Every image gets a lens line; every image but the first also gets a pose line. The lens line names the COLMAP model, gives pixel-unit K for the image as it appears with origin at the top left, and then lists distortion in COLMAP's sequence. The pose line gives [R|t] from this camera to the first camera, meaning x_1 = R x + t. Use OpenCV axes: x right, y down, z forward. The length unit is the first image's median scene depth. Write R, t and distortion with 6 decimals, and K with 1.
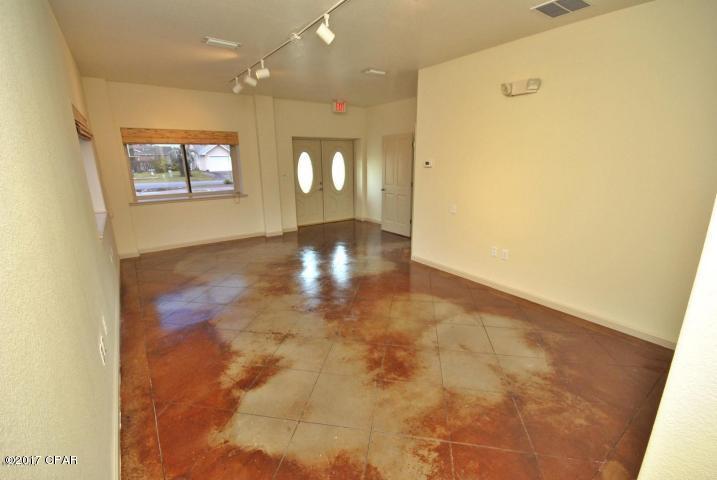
lens RADIAL K [[316.7, 0, 360.3], [0, 316.7, 239.3], [0, 0, 1]] dist [-0.004429, -0.001076]
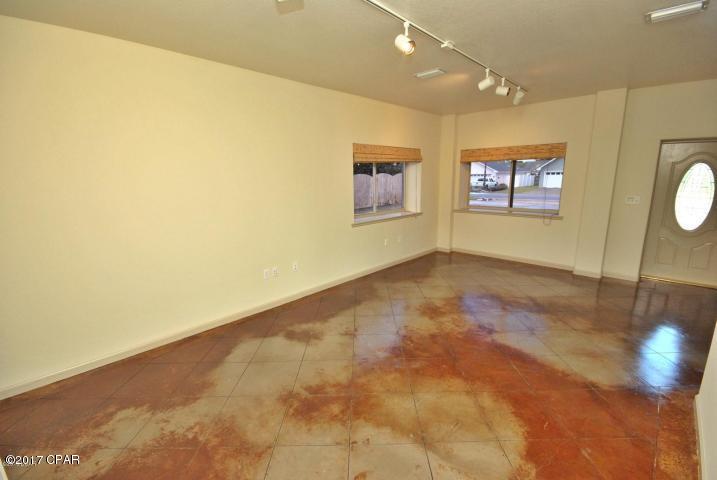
lens RADIAL K [[316.7, 0, 360.3], [0, 316.7, 239.3], [0, 0, 1]] dist [-0.004429, -0.001076]
pose [[0.175172, 0.200061, -0.963997, 0.431624], [-0.233416, 0.959660, 0.156746, -0.110522], [0.956469, 0.197554, 0.214803, 0.395132]]
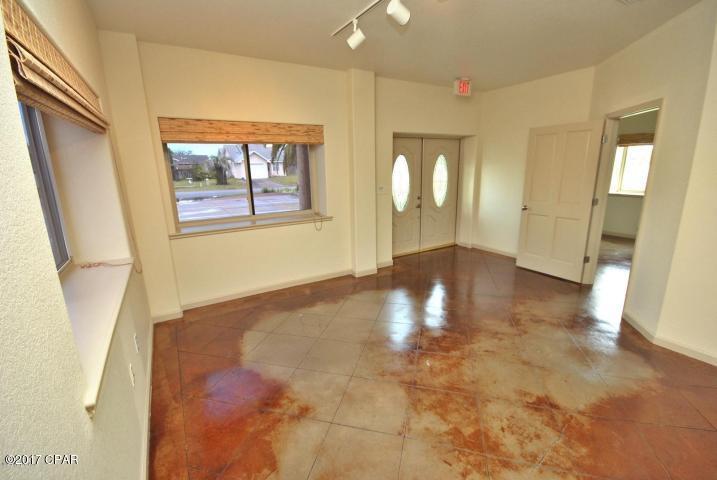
lens RADIAL K [[315.3, 0, 358.5], [0, 315.3, 240.0], [0, 0, 1]] dist [-0.003286, -0.000490]
pose [[0.996422, 0.009254, -0.084008, -0.290370], [-0.010637, 0.999815, -0.016030, -0.096823], [0.083845, 0.016866, 0.996336, 0.389630]]
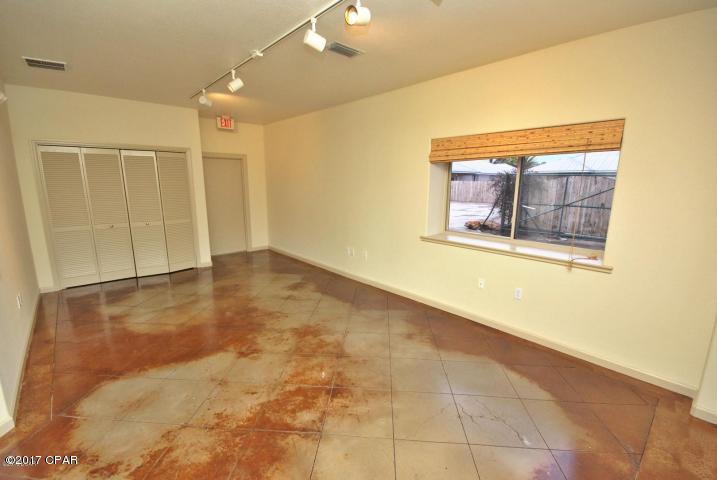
lens RADIAL K [[315.3, 0, 358.5], [0, 315.3, 240.0], [0, 0, 1]] dist [-0.003286, -0.000490]
pose [[-0.994934, 0.021628, -0.098173, -0.234503], [-0.022163, 0.905357, 0.424073, -0.316588], [0.098053, 0.424101, -0.900291, 1.235933]]
